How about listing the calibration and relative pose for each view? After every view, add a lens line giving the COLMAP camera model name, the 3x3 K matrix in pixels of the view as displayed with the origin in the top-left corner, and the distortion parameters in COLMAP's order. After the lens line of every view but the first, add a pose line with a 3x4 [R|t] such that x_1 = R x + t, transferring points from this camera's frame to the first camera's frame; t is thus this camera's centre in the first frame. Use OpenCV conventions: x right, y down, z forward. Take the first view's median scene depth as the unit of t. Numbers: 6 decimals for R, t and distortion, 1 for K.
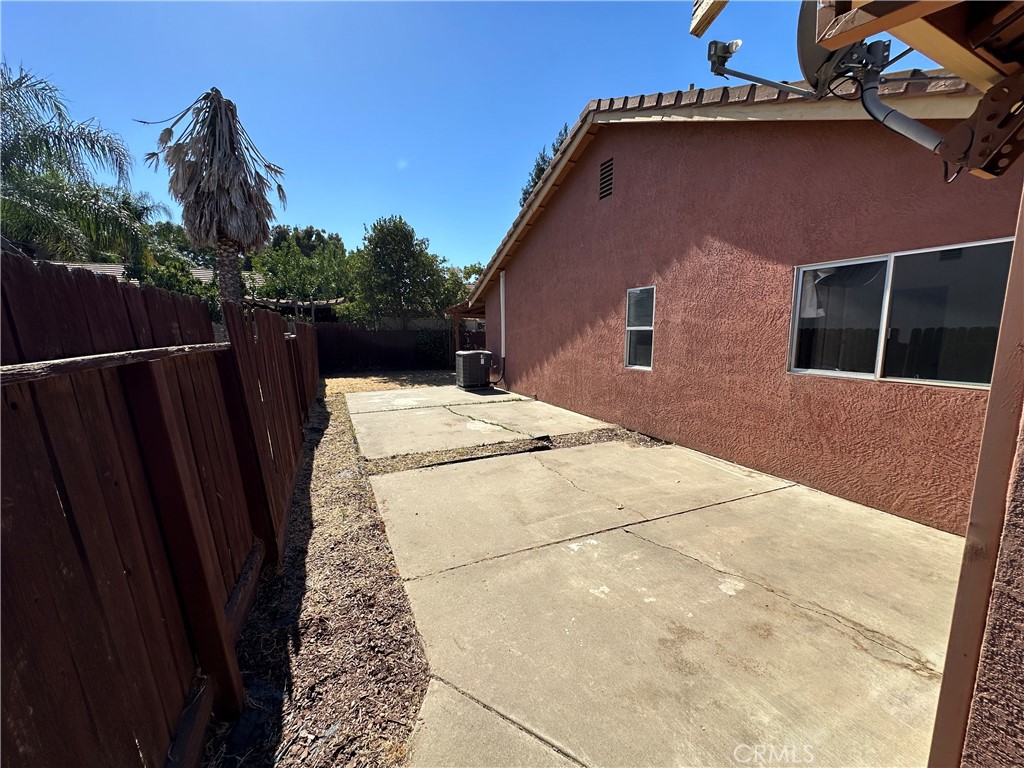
lens RADIAL K [[403.1, 0, 512.0], [0, 403.1, 384.0], [0, 0, 1]] dist [-0.003332, 0.000254]
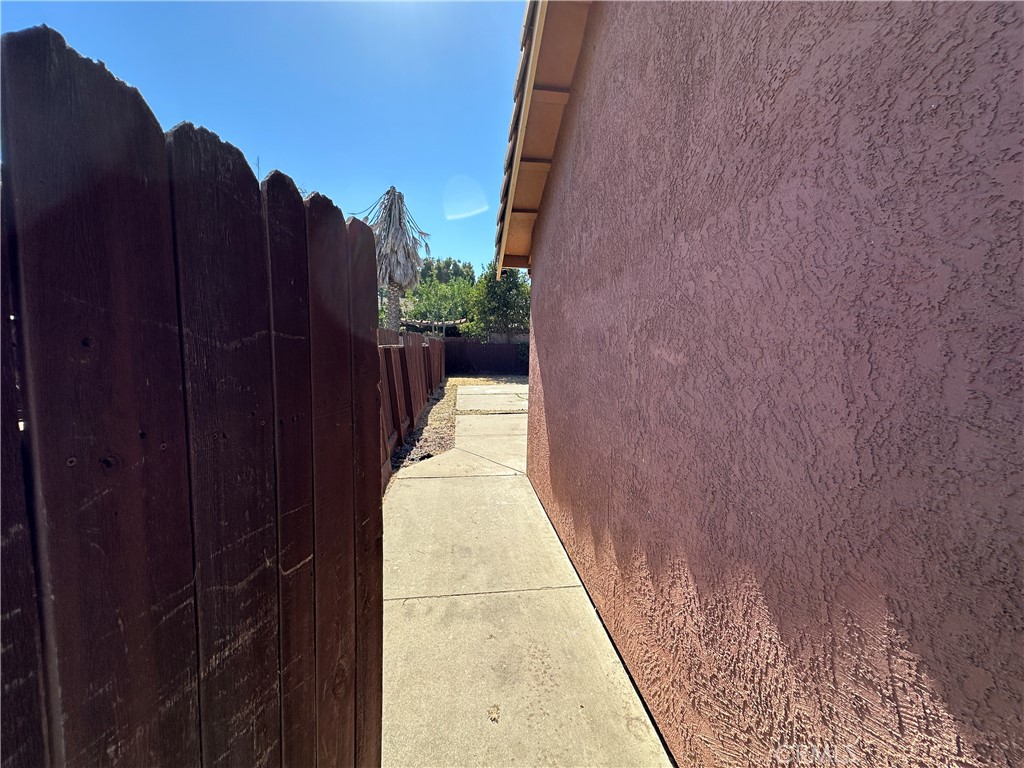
lens RADIAL K [[403.1, 0, 512.0], [0, 403.1, 384.0], [0, 0, 1]] dist [-0.003332, 0.000254]
pose [[0.954709, 0.038573, -0.295032, 0.134351], [-0.049343, 0.998357, -0.029144, 0.033303], [0.293423, 0.042382, 0.955043, -0.225777]]
